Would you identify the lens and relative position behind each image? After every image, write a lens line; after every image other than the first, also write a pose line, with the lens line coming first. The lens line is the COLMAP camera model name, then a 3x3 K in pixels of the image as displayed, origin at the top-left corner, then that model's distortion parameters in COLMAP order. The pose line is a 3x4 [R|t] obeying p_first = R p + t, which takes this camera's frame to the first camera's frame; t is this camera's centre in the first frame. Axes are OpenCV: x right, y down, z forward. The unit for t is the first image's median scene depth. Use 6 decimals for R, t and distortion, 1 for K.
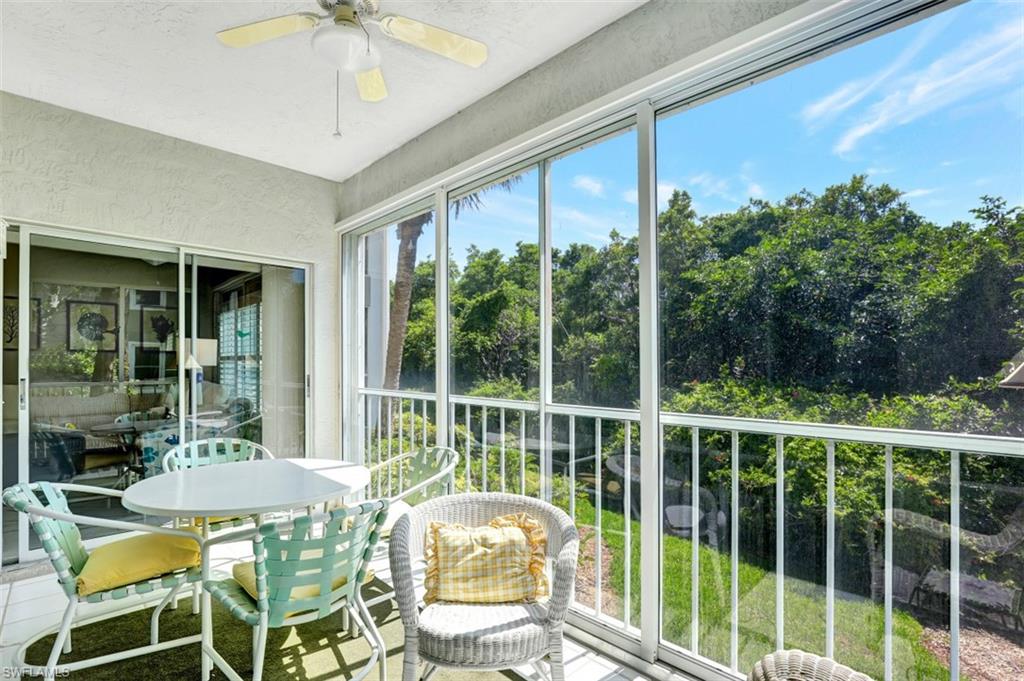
lens RADIAL K [[494.6, 0, 512.0], [0, 494.6, 369.0], [0, 0, 1]] dist [-0.000477, -0.000138]
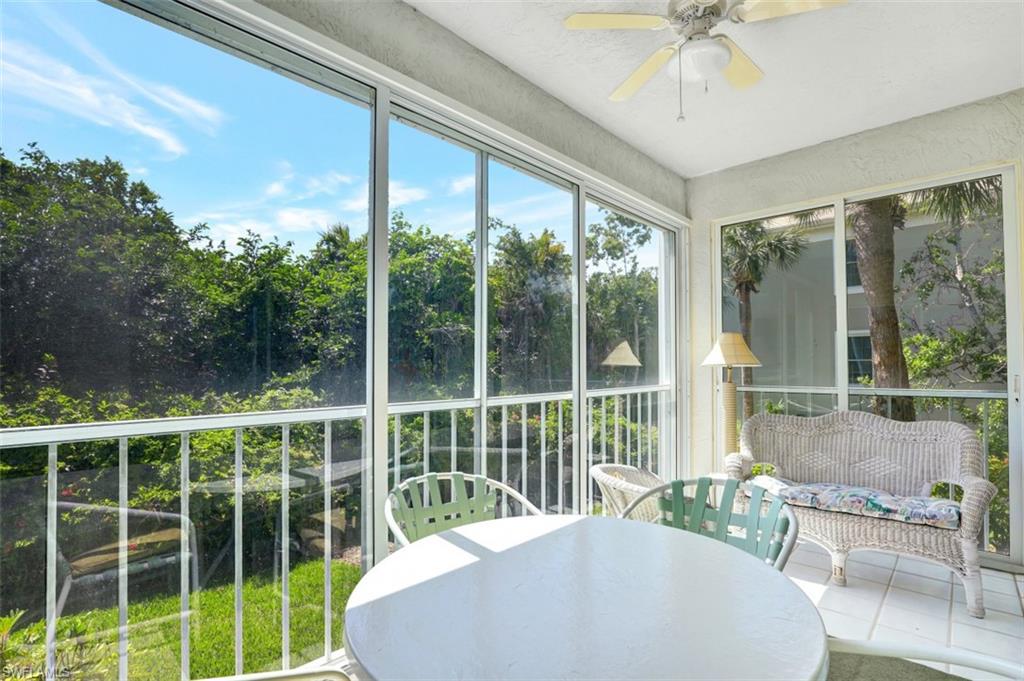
lens RADIAL K [[476.3, 0, 505.8], [0, 476.3, 338.7], [0, 0, 1]] dist [0.001103, 0.000150]
pose [[-0.018684, 0.048601, 0.998643, -0.681389], [-0.000532, 0.998817, -0.048620, -0.000187], [-0.999825, -0.001439, -0.018636, 0.762226]]
